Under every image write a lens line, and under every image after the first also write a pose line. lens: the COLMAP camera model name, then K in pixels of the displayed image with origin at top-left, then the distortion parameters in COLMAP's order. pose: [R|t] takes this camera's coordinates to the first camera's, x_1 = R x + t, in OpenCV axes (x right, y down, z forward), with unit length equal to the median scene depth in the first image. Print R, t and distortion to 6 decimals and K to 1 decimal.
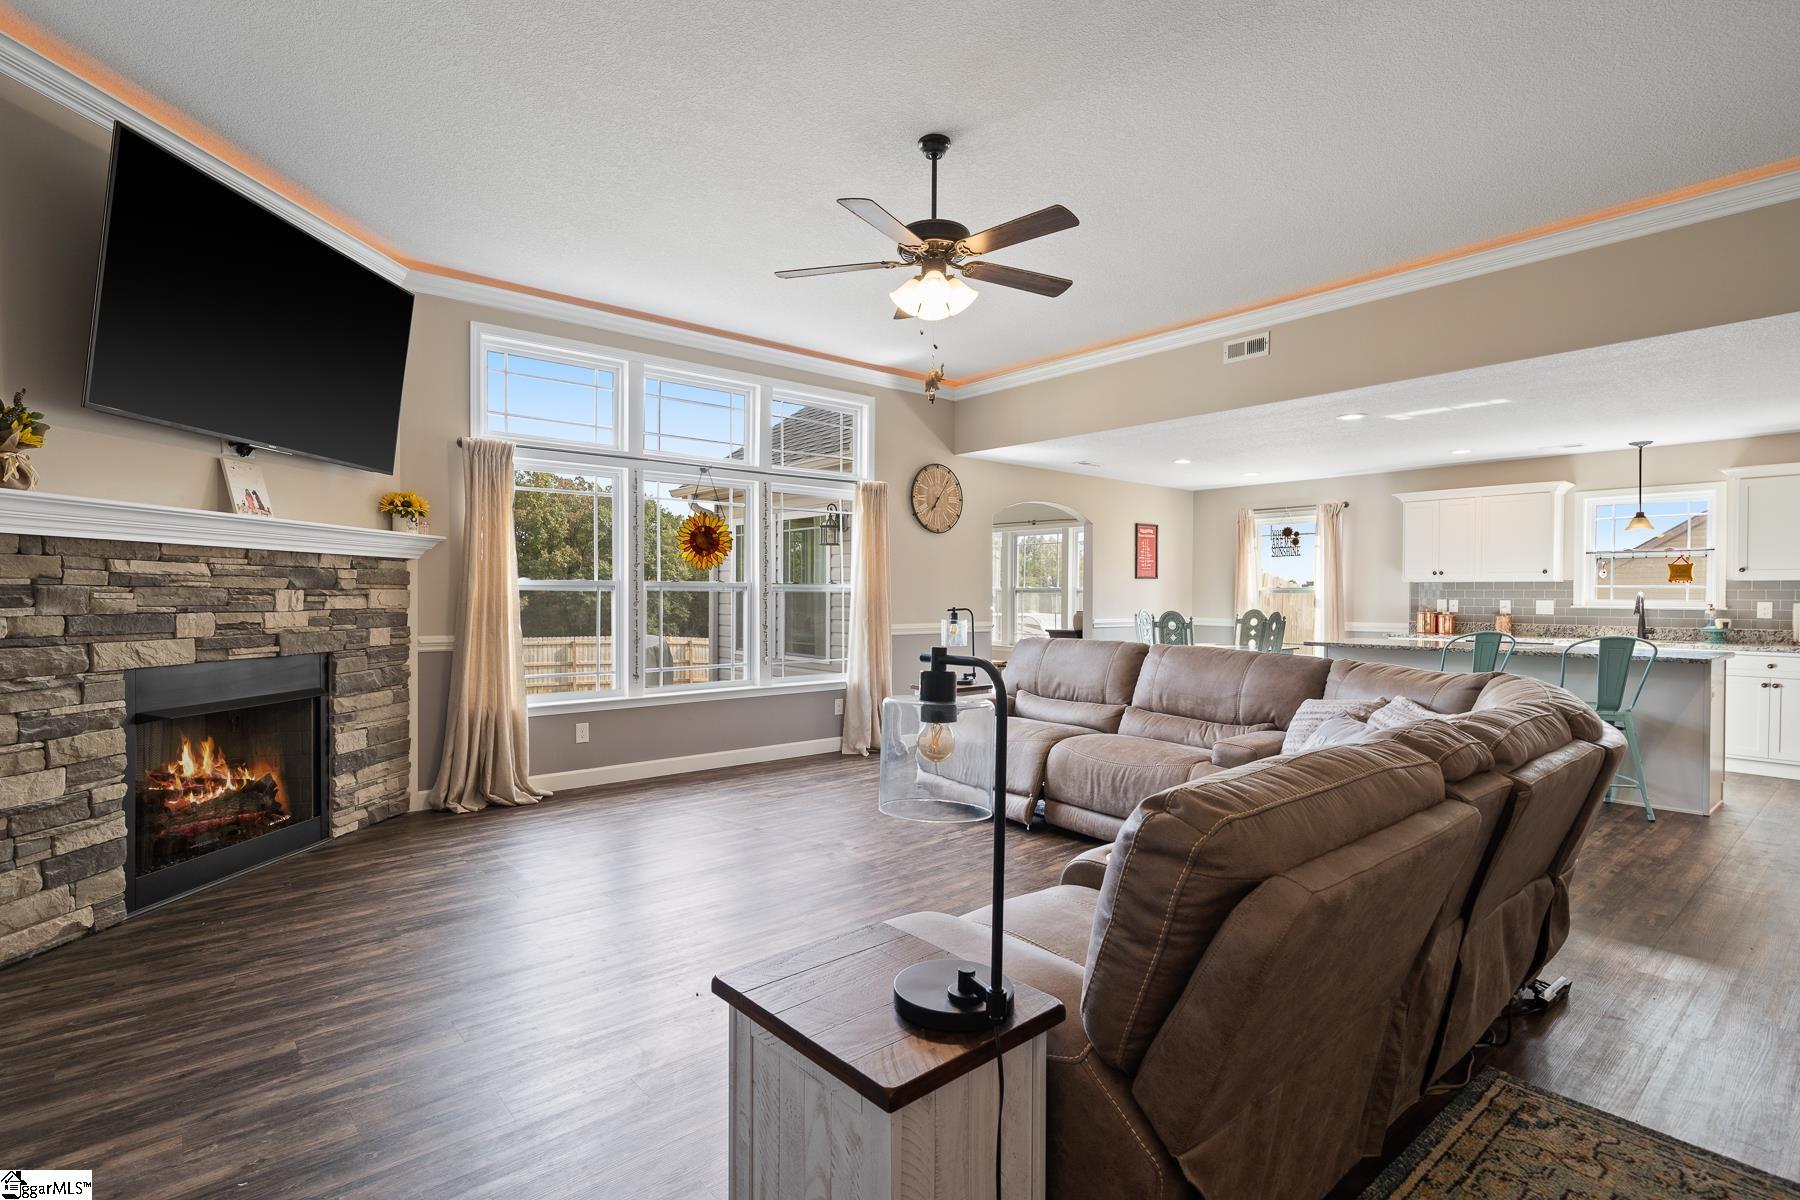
lens RADIAL K [[851.4, 0, 906.6], [0, 851.4, 601.0], [0, 0, 1]] dist [0.005015, 0.000065]
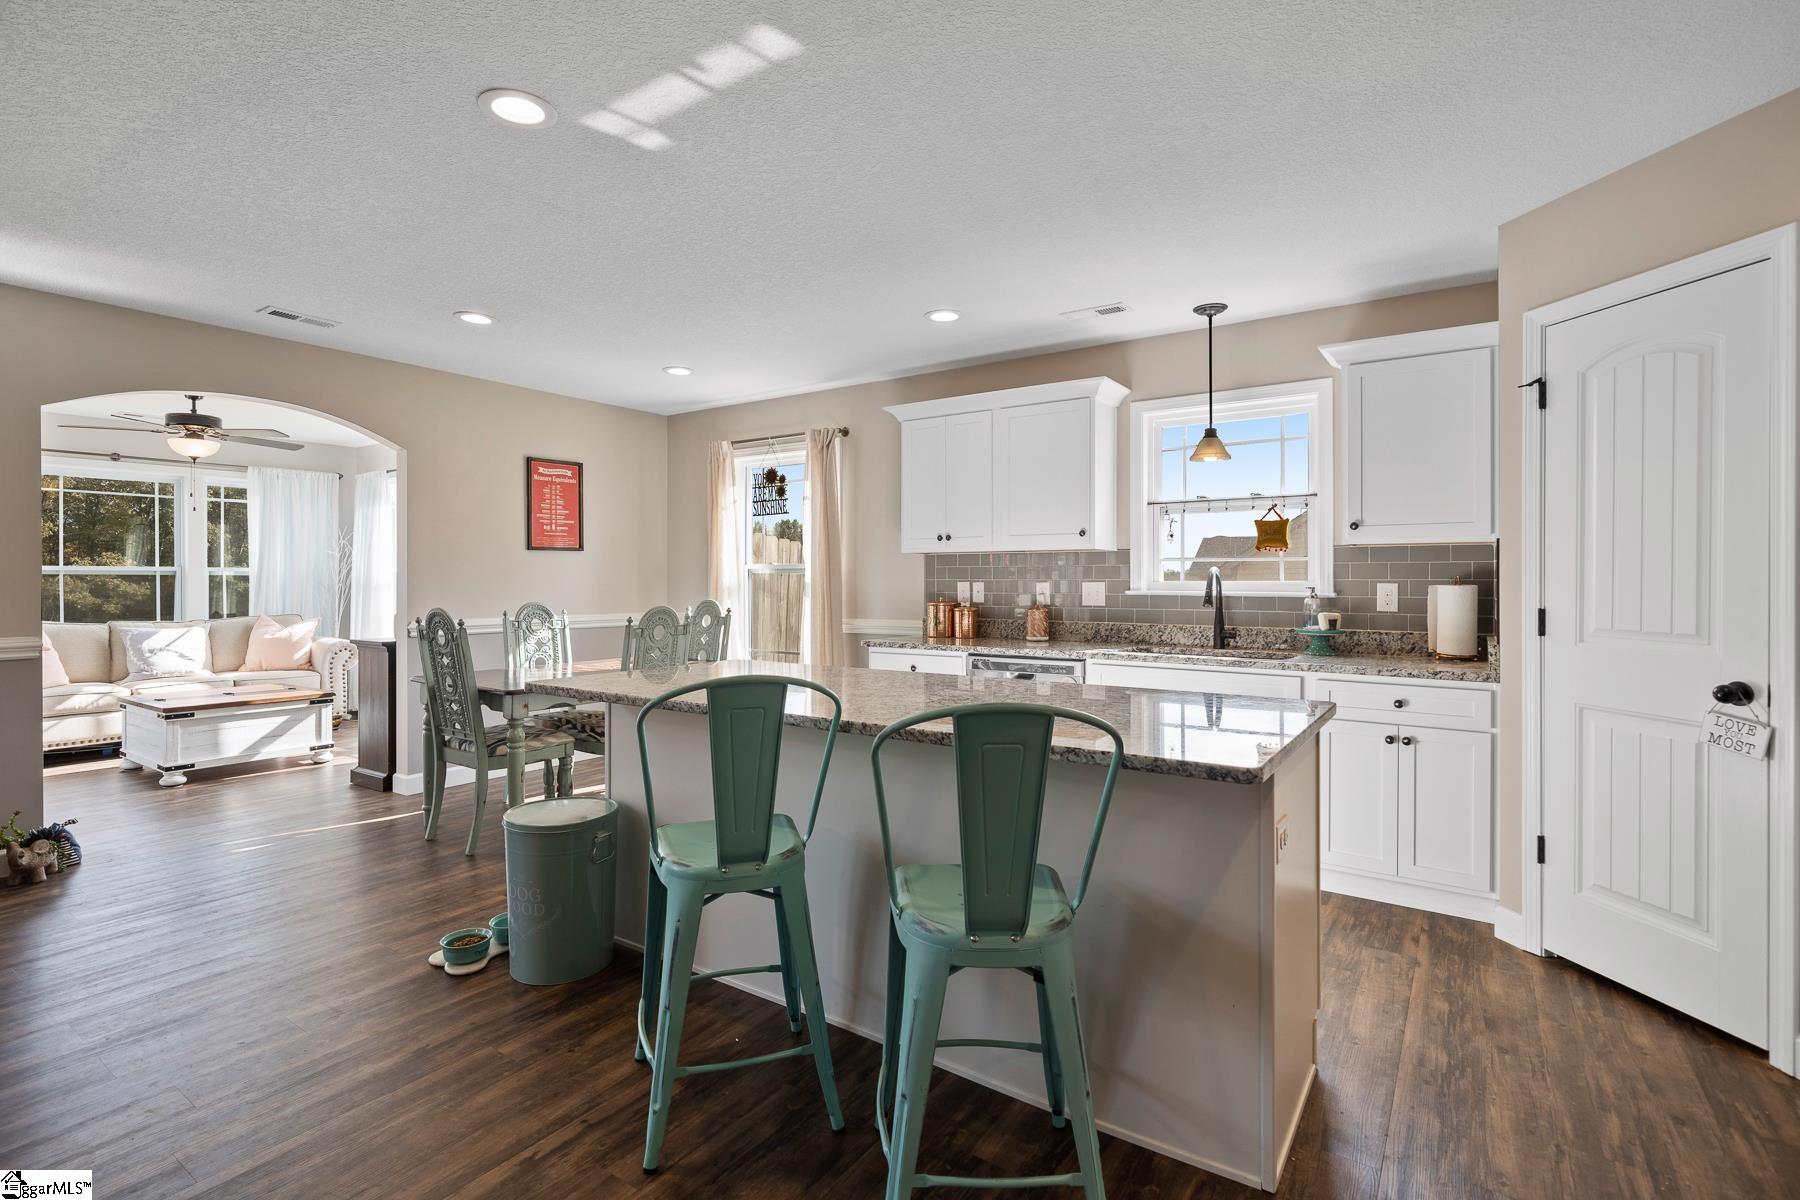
lens RADIAL K [[851.4, 0, 893.4], [0, 851.4, 581.7], [0, 0, 1]] dist [0.005015, 0.000065]
pose [[0.964751, -0.006300, 0.263090, 0.488662], [0.007403, 0.999967, -0.003203, -0.000498], [-0.263061, 0.005038, 0.964766, 0.491325]]
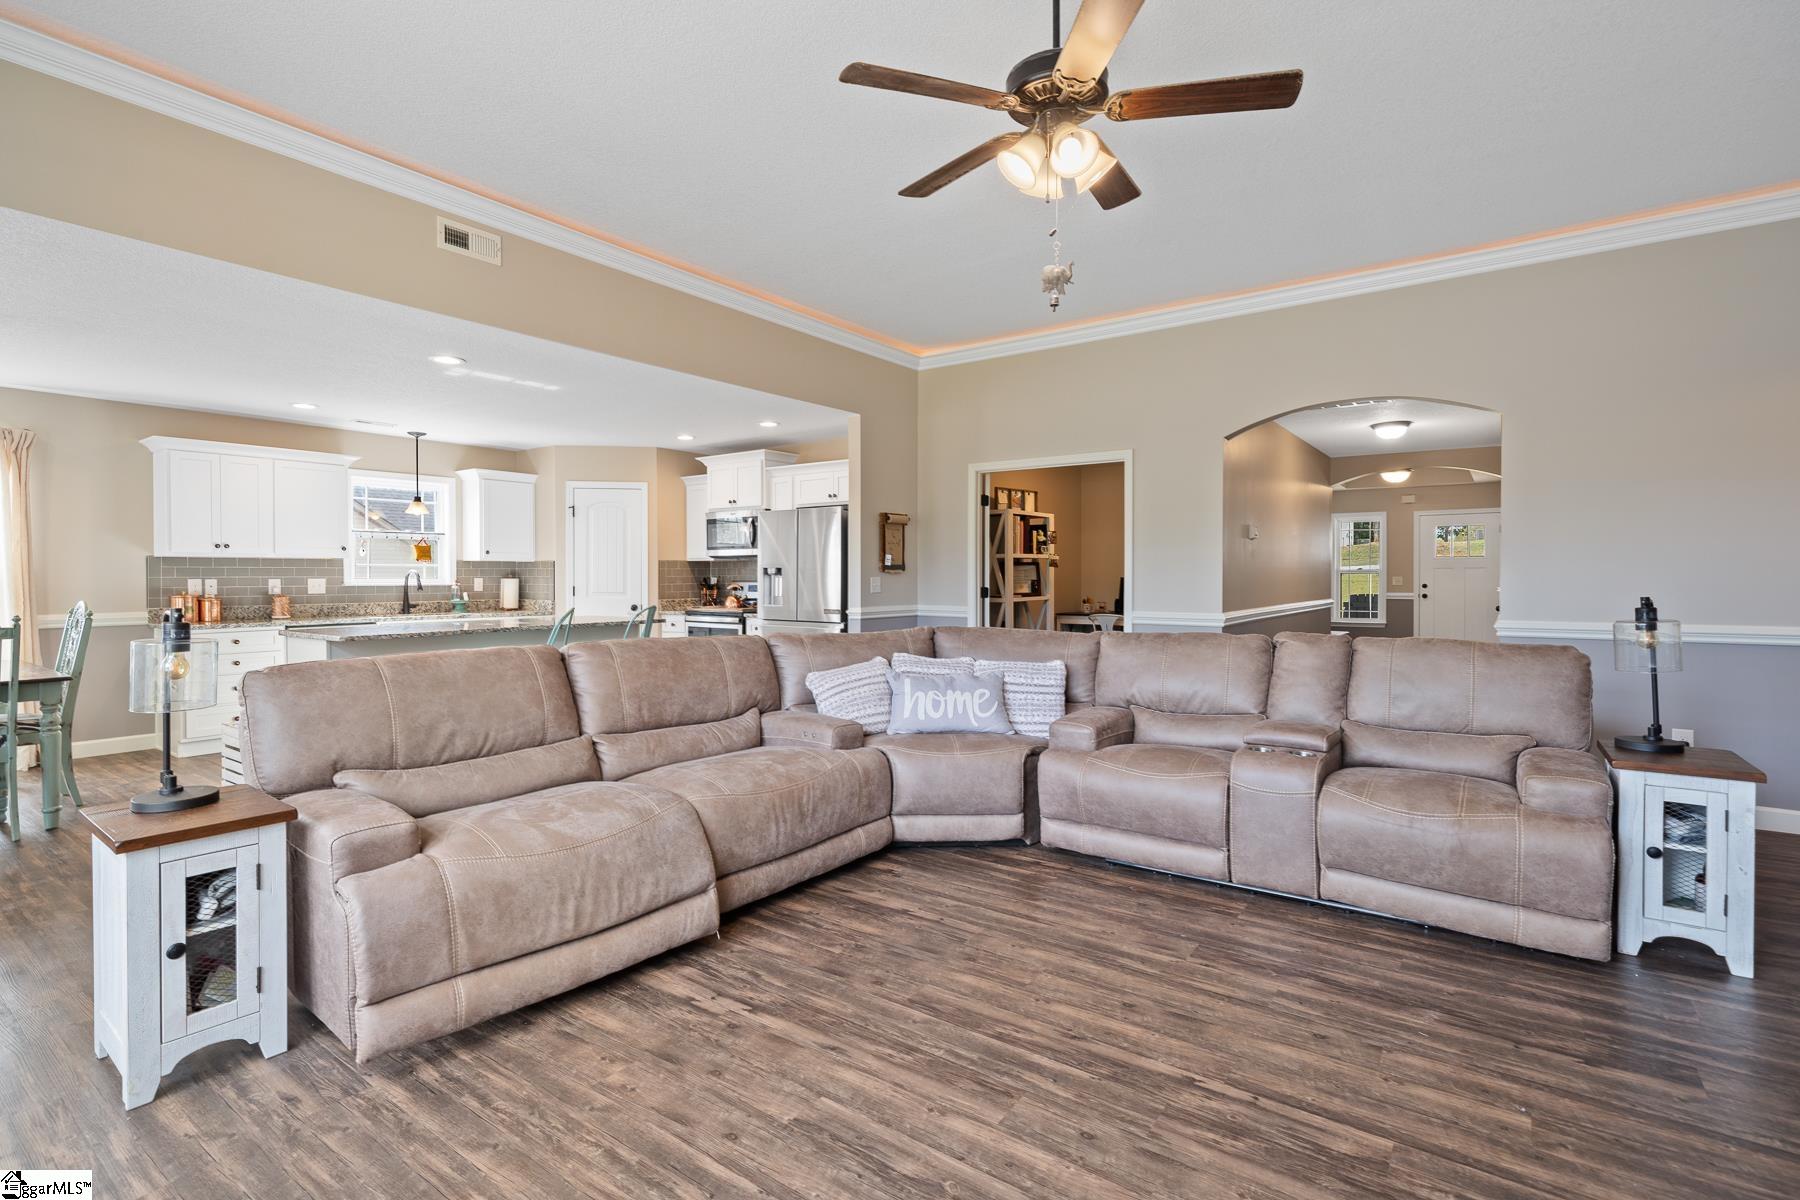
lens RADIAL K [[851.4, 0, 869.5], [0, 851.4, 591.1], [0, 0, 1]] dist [0.005015, 0.000065]
pose [[-0.204956, -0.022842, 0.978505, -0.321360], [0.008456, 0.999649, 0.025106, -0.006178], [-0.978735, 0.013420, -0.204691, 0.647279]]
